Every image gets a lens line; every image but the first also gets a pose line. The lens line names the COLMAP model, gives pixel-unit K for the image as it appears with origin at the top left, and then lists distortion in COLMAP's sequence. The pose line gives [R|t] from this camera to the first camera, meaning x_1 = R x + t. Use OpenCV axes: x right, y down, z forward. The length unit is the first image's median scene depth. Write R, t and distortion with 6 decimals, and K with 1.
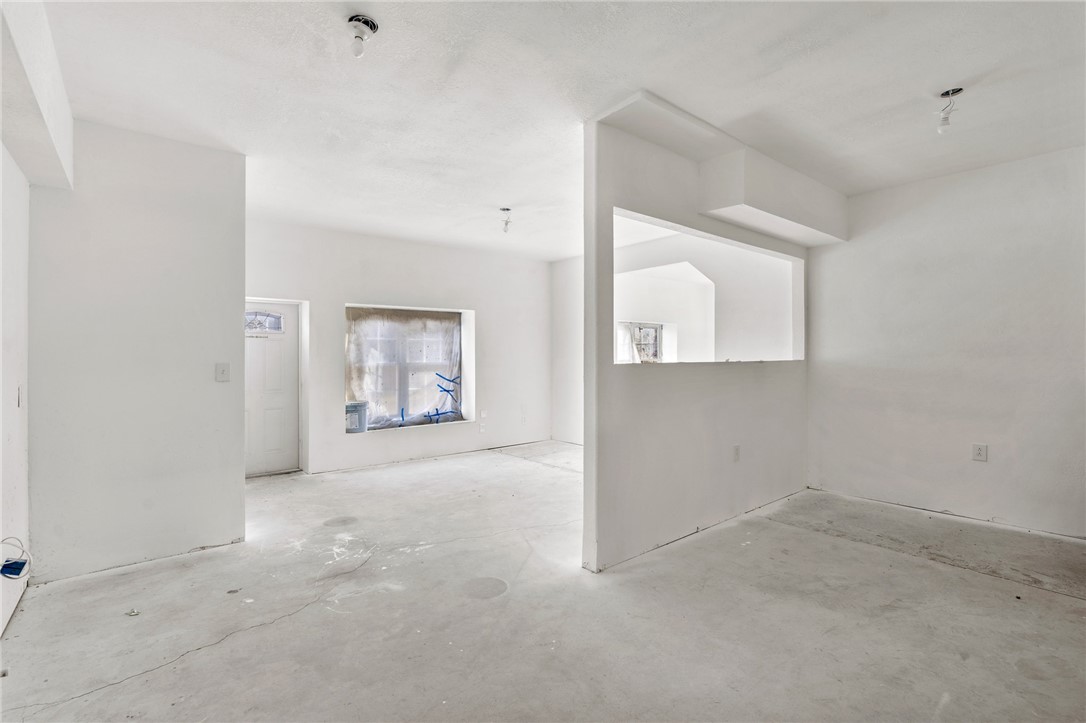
lens RADIAL K [[488.4, 0, 541.4], [0, 488.4, 360.4], [0, 0, 1]] dist [-0.000490, -0.000211]
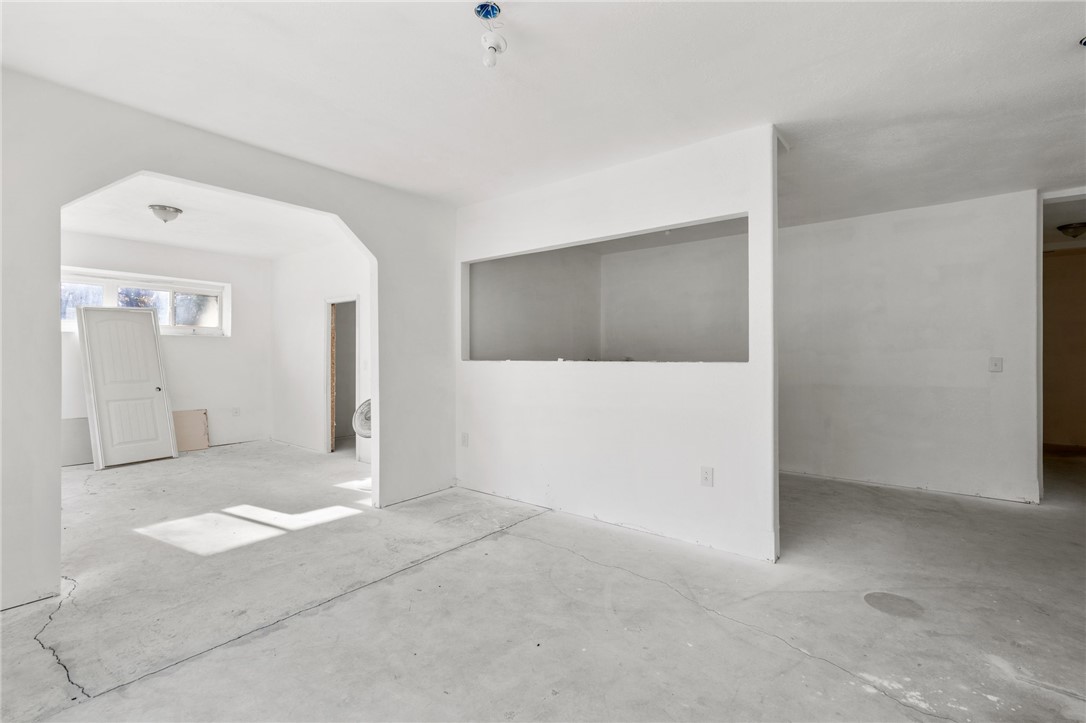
lens RADIAL K [[488.4, 0, 541.4], [0, 488.4, 359.2], [0, 0, 1]] dist [-0.000490, -0.000211]
pose [[-0.202802, 0.000792, 0.979219, -0.722473], [0.006361, 0.999980, 0.000508, -0.002538], [-0.979199, 0.006332, -0.202803, 1.499384]]
